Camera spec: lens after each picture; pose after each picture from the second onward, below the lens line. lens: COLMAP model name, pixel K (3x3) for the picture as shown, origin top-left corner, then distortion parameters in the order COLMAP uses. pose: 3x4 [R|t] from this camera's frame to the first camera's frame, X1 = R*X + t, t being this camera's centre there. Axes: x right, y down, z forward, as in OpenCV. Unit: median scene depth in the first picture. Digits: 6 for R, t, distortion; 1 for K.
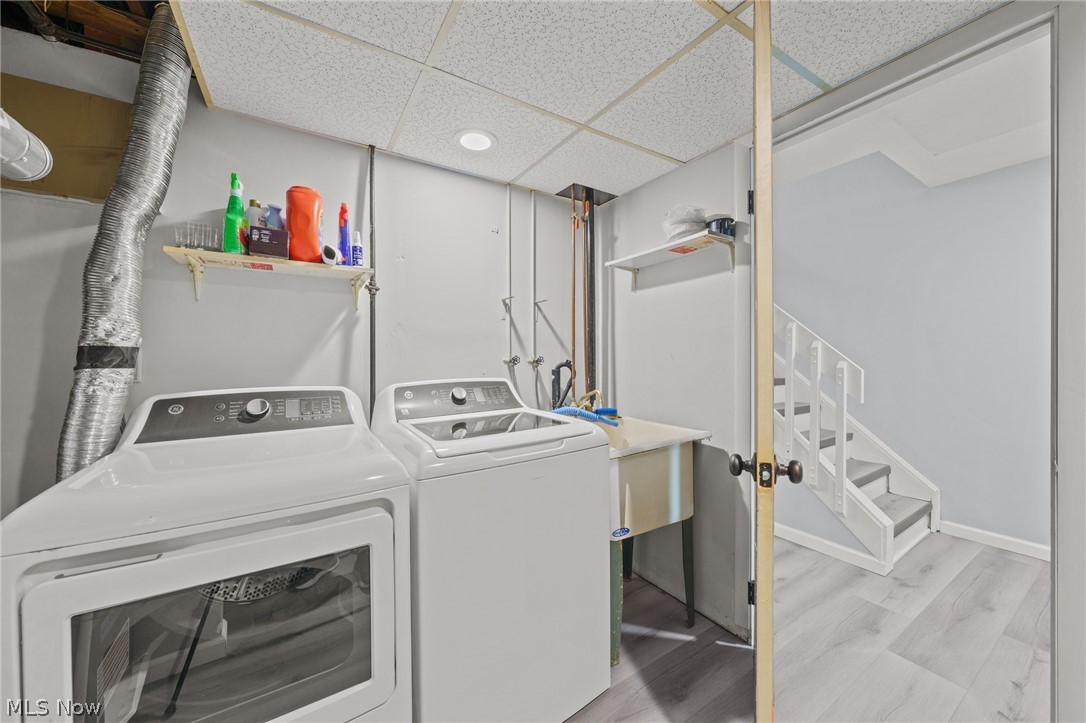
lens RADIAL K [[391.1, 0, 541.6], [0, 391.1, 360.3], [0, 0, 1]] dist [-0.002034, 0.000559]
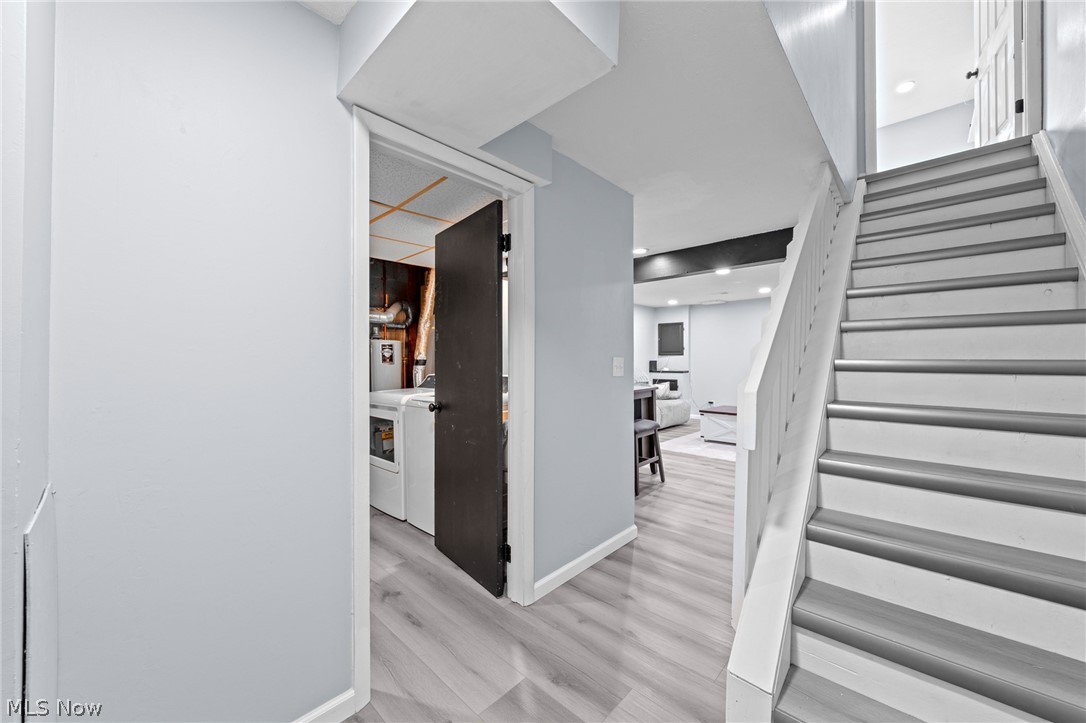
lens RADIAL K [[409.9, 0, 555.2], [0, 409.9, 357.5], [0, 0, 1]] dist [0.010667, 0.000062]
pose [[0.273042, -0.003106, -0.961997, 1.920458], [-0.008410, 0.999949, -0.005615, -0.028472], [0.961965, 0.009623, 0.273002, 0.812413]]
